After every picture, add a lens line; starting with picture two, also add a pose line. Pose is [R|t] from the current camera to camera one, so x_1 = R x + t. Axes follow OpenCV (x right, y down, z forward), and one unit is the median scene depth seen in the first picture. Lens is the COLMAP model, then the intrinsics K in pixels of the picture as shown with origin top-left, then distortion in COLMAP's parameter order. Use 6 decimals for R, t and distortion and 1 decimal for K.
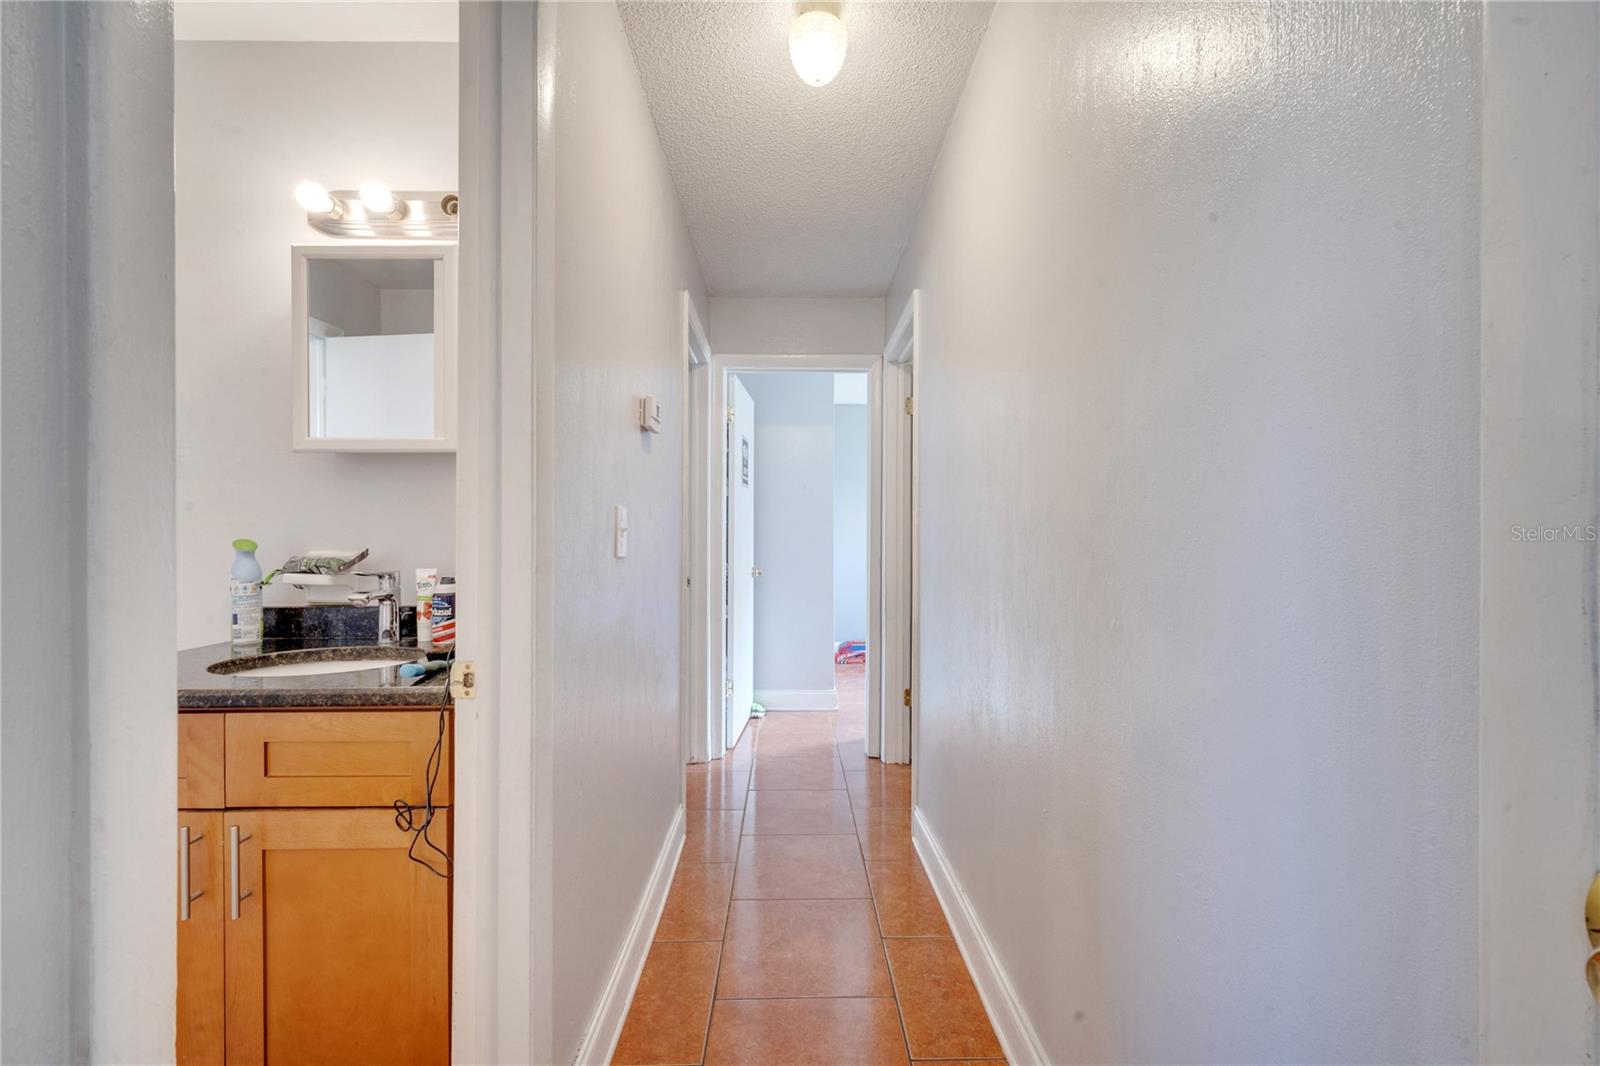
lens RADIAL K [[657.7, 0, 796.1], [0, 657.7, 532.1], [0, 0, 1]] dist [0.002071, -0.000115]
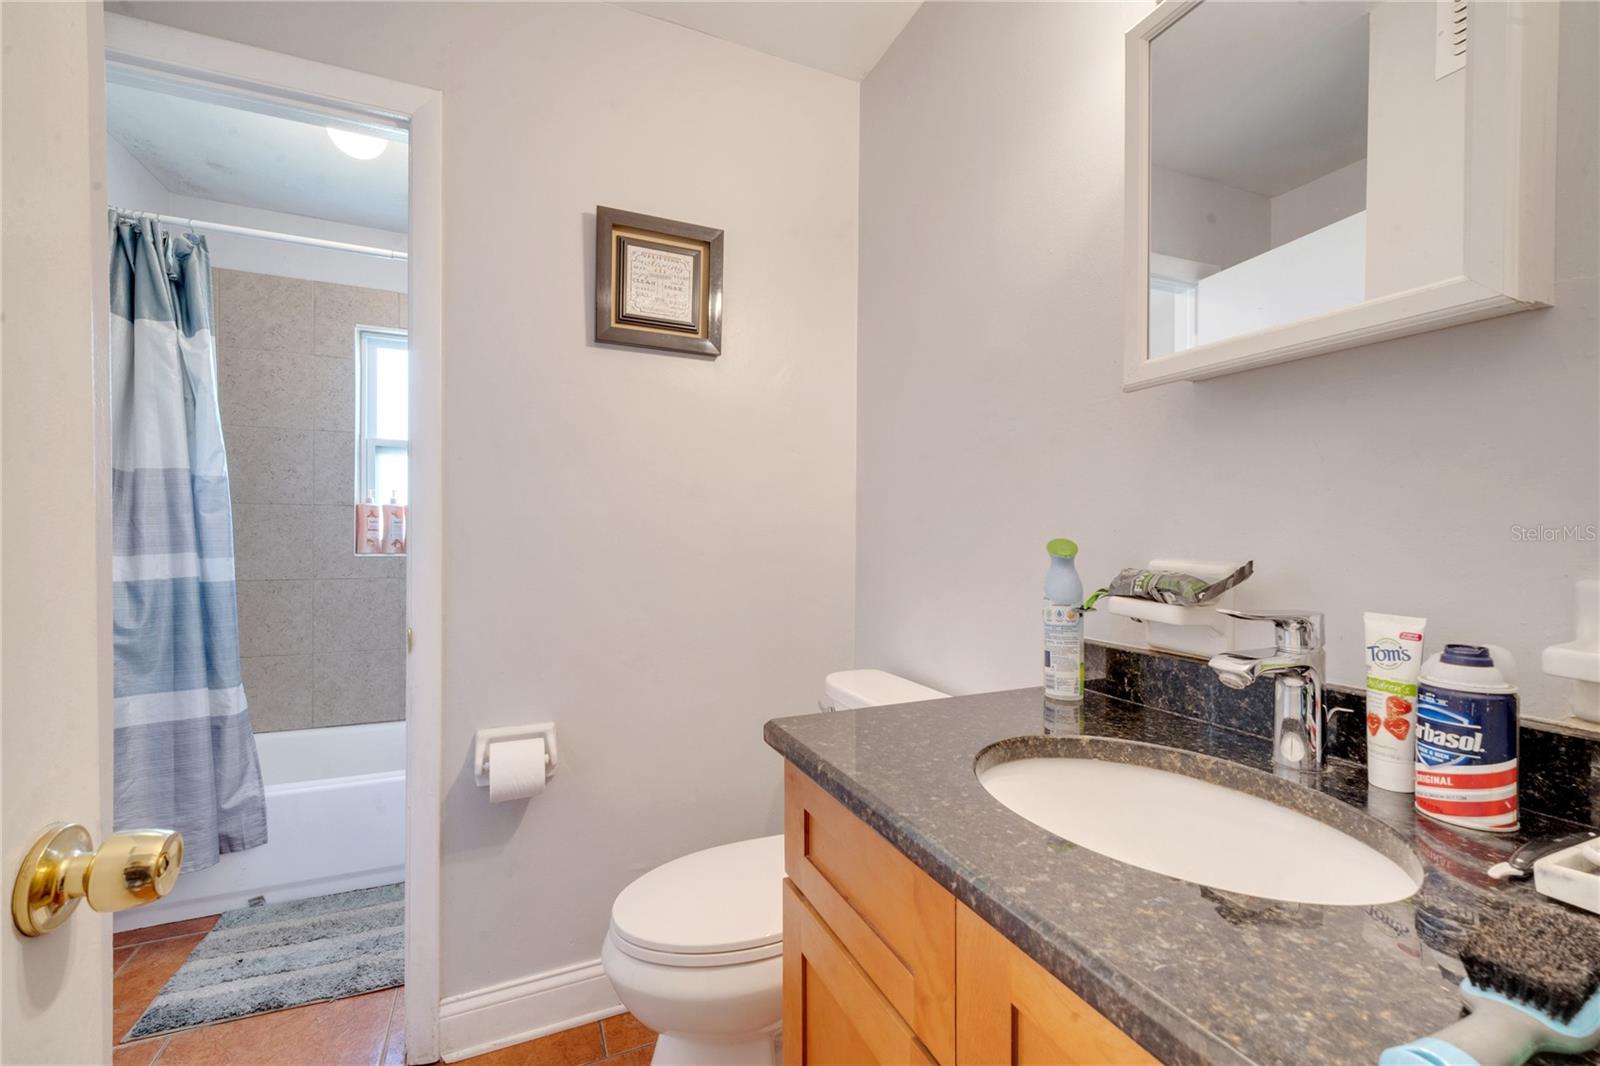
lens RADIAL K [[660.4, 0, 792.4], [0, 660.4, 540.0], [0, 0, 1]] dist [0.001410, -0.000253]
pose [[0.380624, 0.015283, -0.924603, -0.326675], [-0.001464, 0.999872, 0.015925, 0.001669], [0.924729, -0.004708, 0.380598, 0.496722]]
